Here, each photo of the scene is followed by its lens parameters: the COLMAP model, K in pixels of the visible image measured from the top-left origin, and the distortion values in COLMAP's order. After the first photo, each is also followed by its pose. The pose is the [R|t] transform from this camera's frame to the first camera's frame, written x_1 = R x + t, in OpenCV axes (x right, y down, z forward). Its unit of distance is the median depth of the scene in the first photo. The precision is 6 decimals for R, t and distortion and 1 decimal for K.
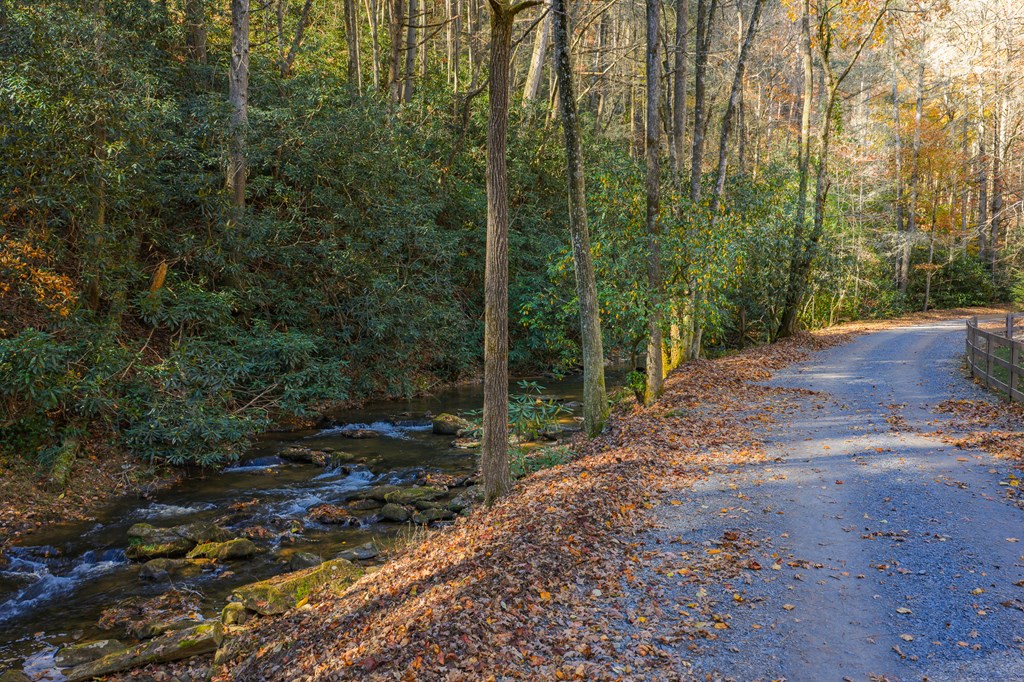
lens RADIAL K [[843.6, 0, 513.9], [0, 843.6, 346.2], [0, 0, 1]] dist [0.021323, -0.036281]
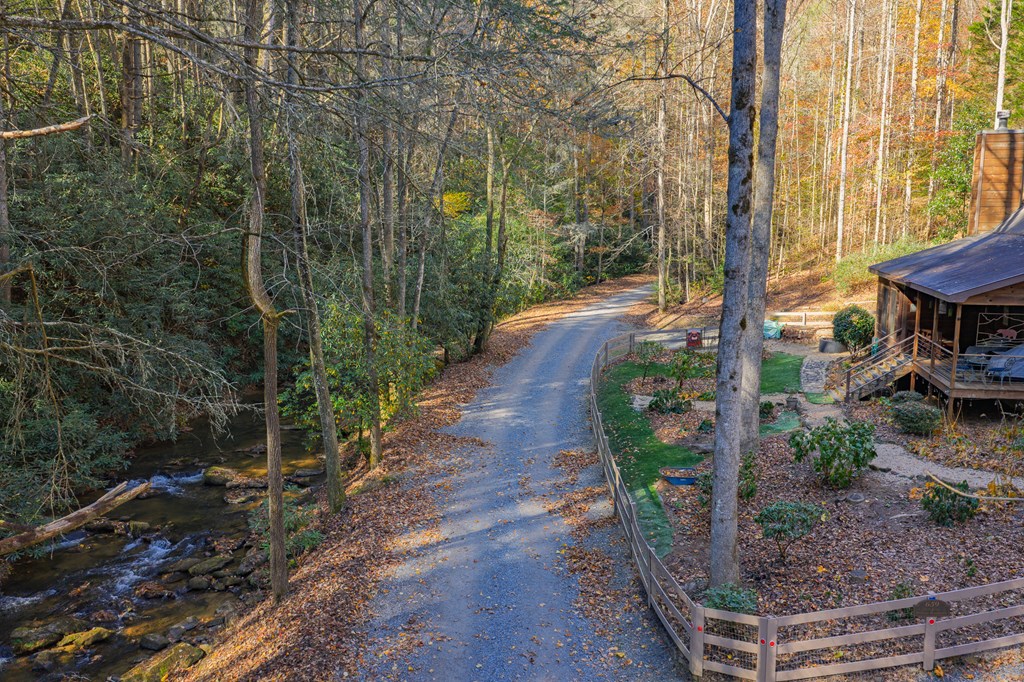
lens RADIAL K [[843.6, 0, 513.9], [0, 843.6, 346.2], [0, 0, 1]] dist [0.021323, -0.036281]
pose [[0.949813, -0.056405, 0.307691, -0.050645], [0.021920, 0.993192, 0.114406, -0.358193], [-0.312049, -0.101919, 0.944583, -0.495763]]
